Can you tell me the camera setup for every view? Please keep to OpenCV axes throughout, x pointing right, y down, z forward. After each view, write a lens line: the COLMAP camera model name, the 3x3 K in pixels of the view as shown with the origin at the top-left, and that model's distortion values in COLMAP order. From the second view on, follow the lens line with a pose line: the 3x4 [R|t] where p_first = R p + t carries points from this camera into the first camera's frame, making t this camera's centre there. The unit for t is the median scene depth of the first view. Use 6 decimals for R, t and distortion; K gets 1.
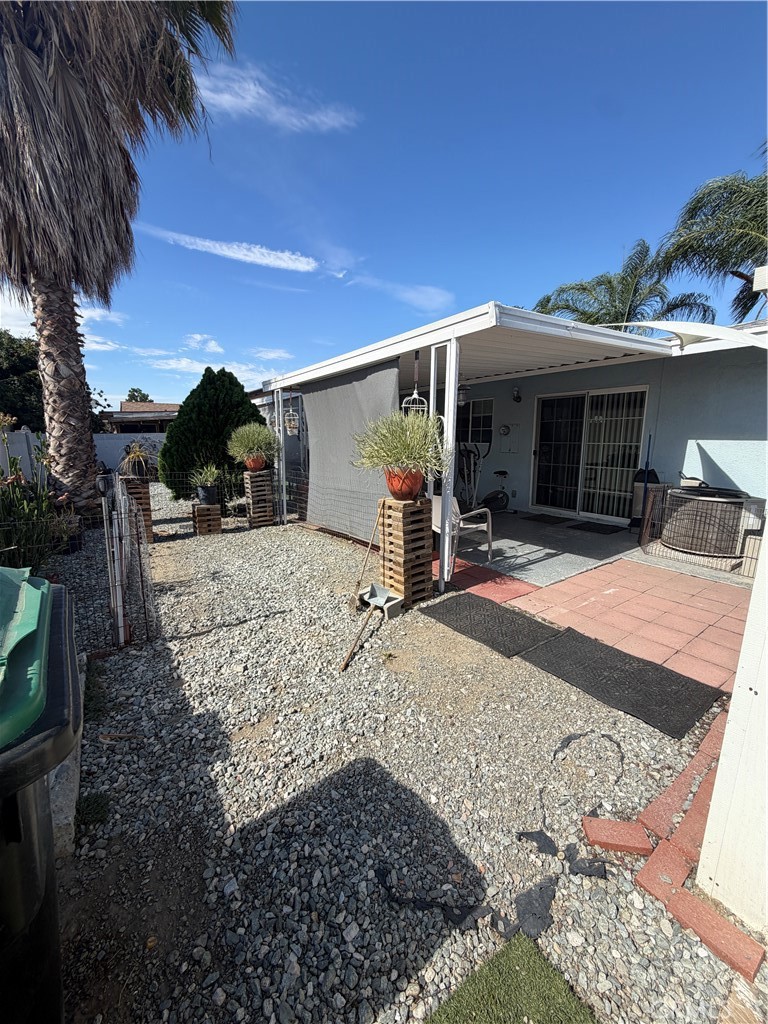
lens RADIAL K [[407.8, 0, 389.0], [0, 407.8, 514.2], [0, 0, 1]] dist [0.001053, -0.000760]
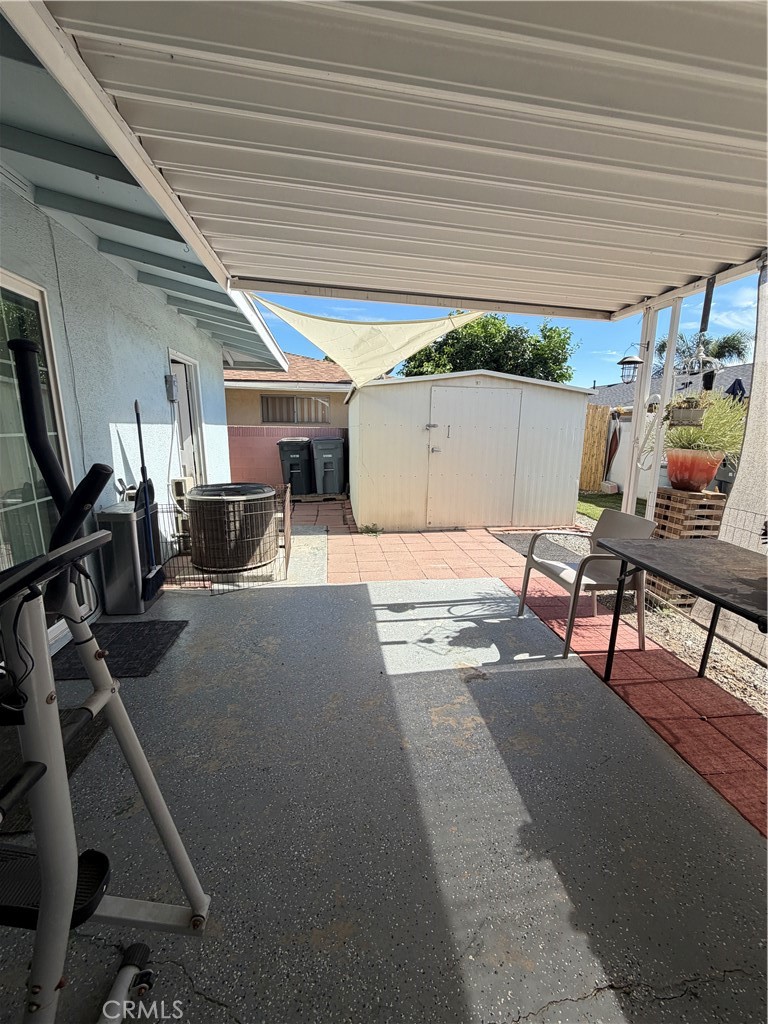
lens RADIAL K [[407.8, 0, 382.7], [0, 407.8, 507.3], [0, 0, 1]] dist [0.001053, -0.000760]
pose [[-0.872695, -0.099613, 0.477996, 0.143424], [0.089012, 0.930105, 0.356344, -0.281117], [-0.480083, 0.353527, -0.802832, 1.526200]]
